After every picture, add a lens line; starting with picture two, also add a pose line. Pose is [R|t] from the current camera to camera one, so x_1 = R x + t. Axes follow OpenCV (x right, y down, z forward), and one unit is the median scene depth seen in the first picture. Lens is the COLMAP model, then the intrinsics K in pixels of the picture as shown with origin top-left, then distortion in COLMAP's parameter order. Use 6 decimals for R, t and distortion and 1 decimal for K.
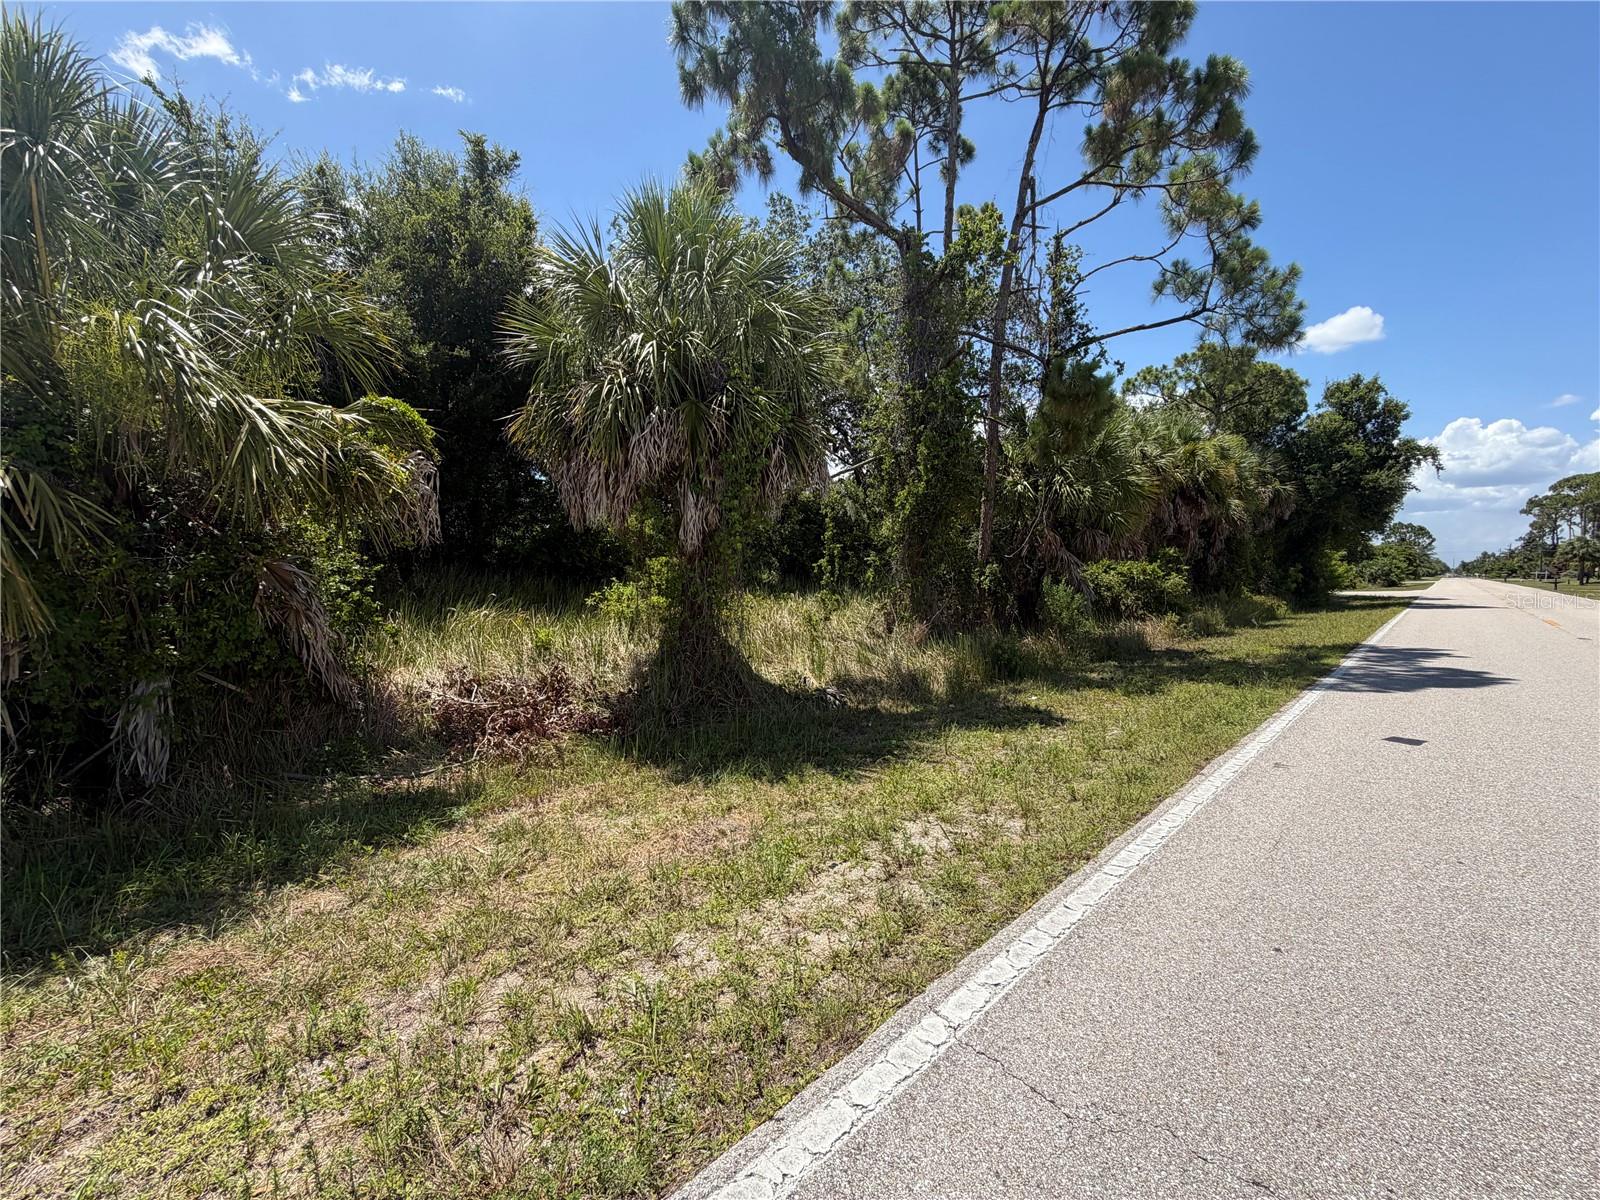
lens RADIAL K [[645.1, 0, 801.4], [0, 645.1, 600.6], [0, 0, 1]] dist [0.001123, 0.000233]
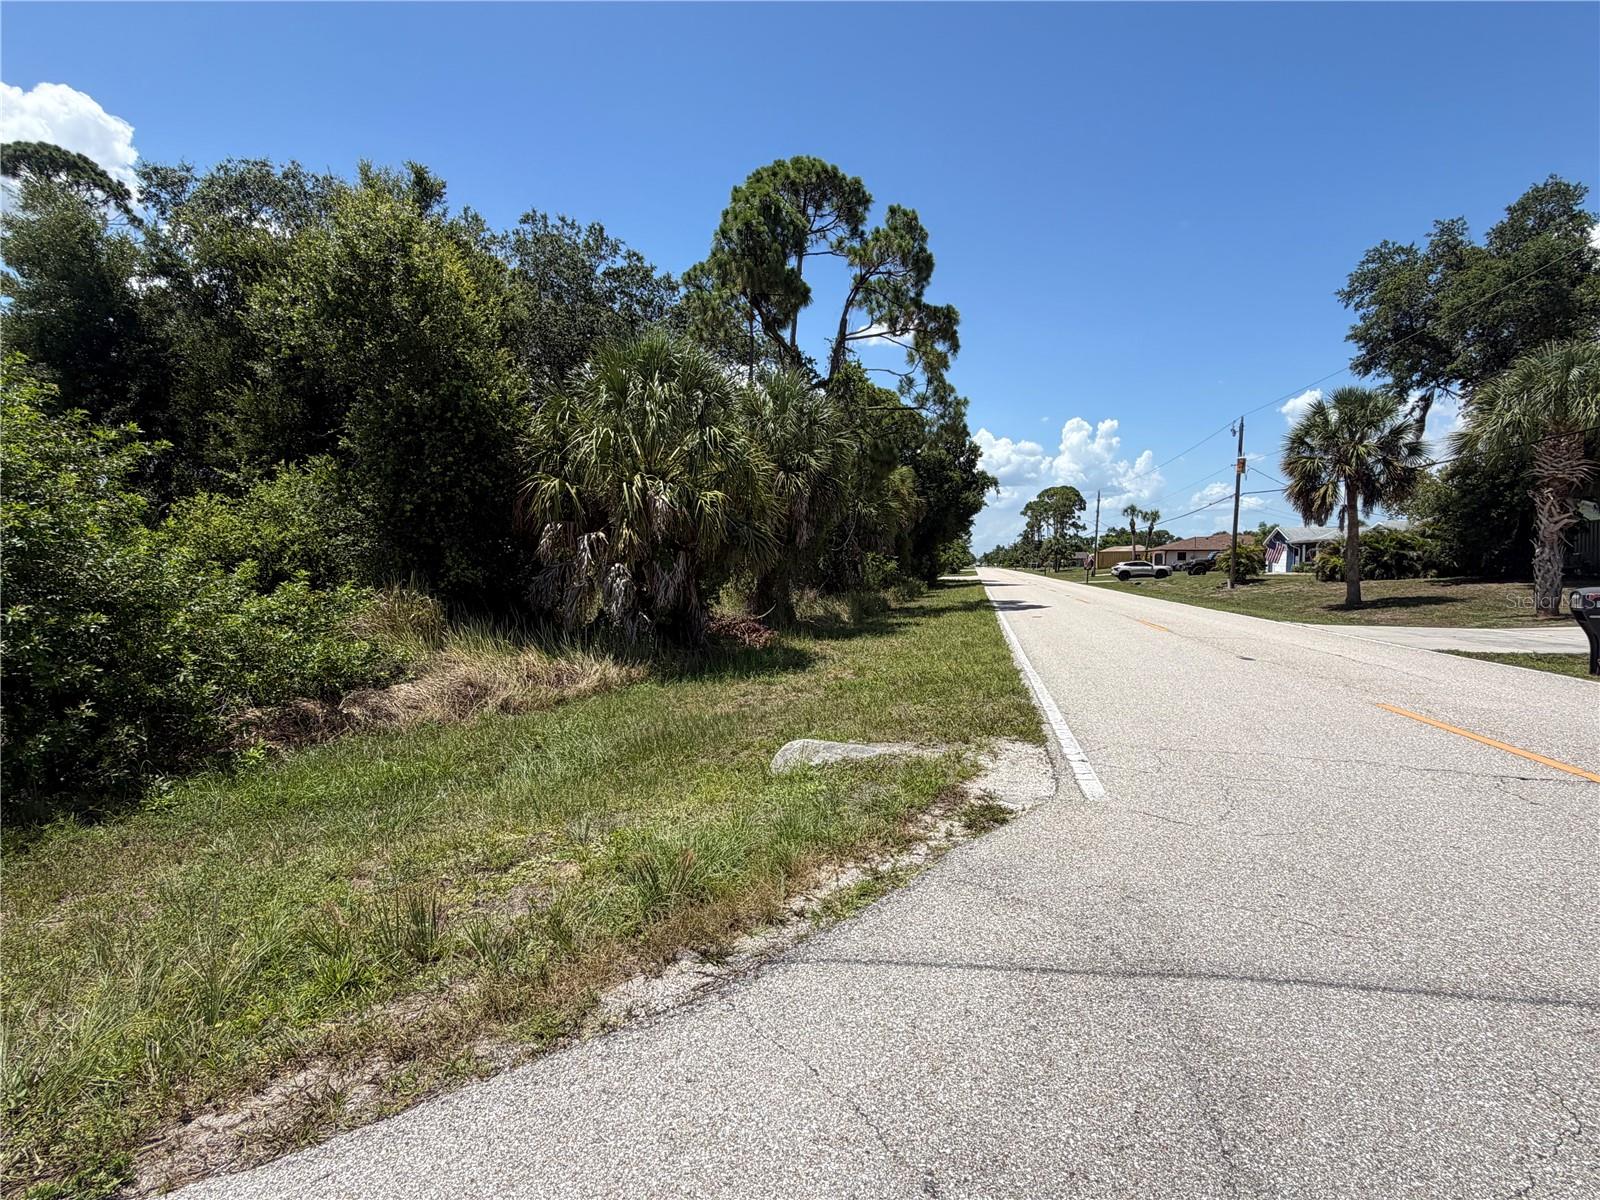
lens RADIAL K [[799.4, 0, 801.1], [0, 799.4, 613.7], [0, 0, 1]] dist [-0.002285, -0.000332]
pose [[0.839325, -0.027110, 0.542954, -0.264810], [0.012831, 0.999465, 0.030069, 0.009673], [-0.543479, -0.018271, 0.839224, -0.202353]]
